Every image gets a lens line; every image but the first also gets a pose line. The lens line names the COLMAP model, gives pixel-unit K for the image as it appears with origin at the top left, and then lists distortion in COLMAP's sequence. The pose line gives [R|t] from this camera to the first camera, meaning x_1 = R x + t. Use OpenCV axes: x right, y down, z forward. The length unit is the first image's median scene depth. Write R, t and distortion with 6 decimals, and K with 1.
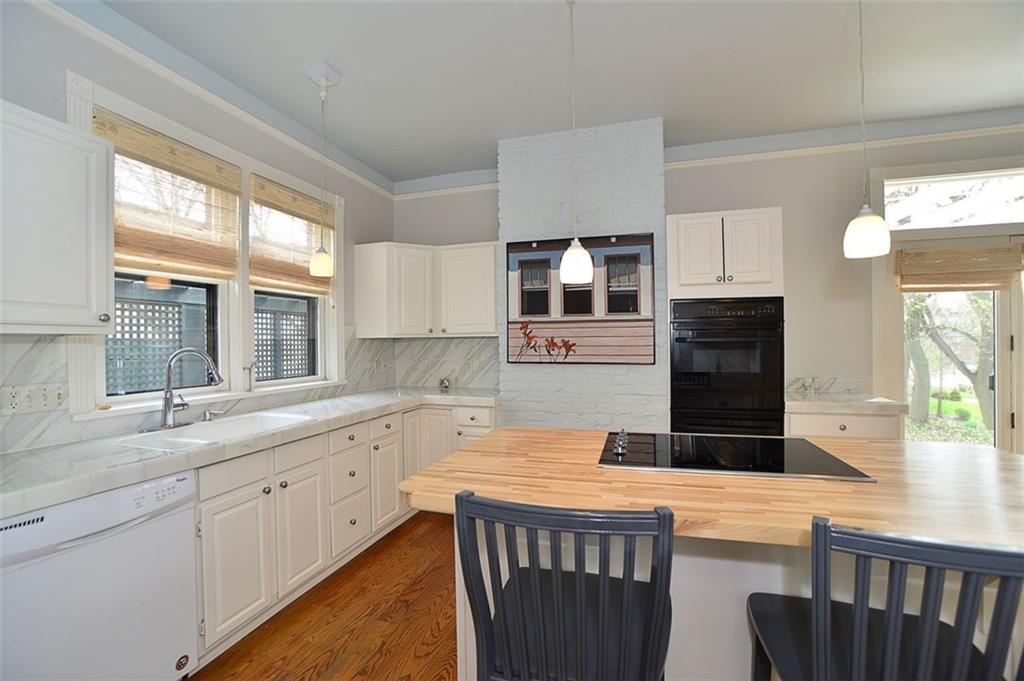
lens RADIAL K [[447.9, 0, 512.0], [0, 447.9, 340.5], [0, 0, 1]] dist [-0.040576, 0.000357]
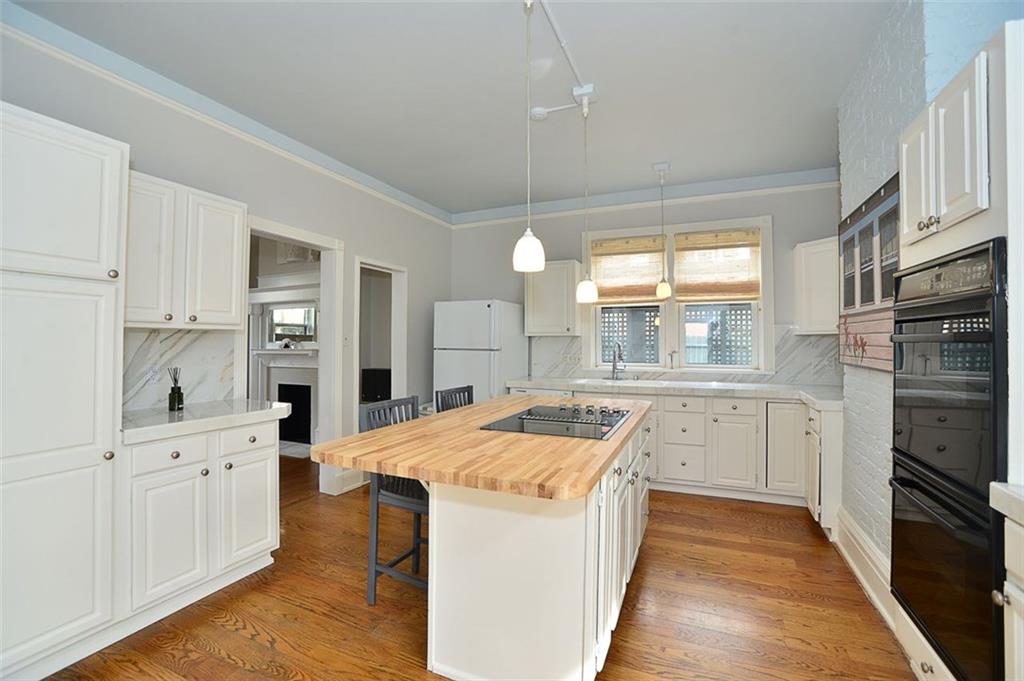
lens RADIAL K [[447.9, 0, 512.0], [0, 447.9, 340.5], [0, 0, 1]] dist [-0.040576, 0.000357]
pose [[-0.107034, 0.007938, -0.994224, 0.954388], [0.007304, 0.999947, 0.007198, -0.005270], [0.994229, -0.006491, -0.107087, 0.497058]]
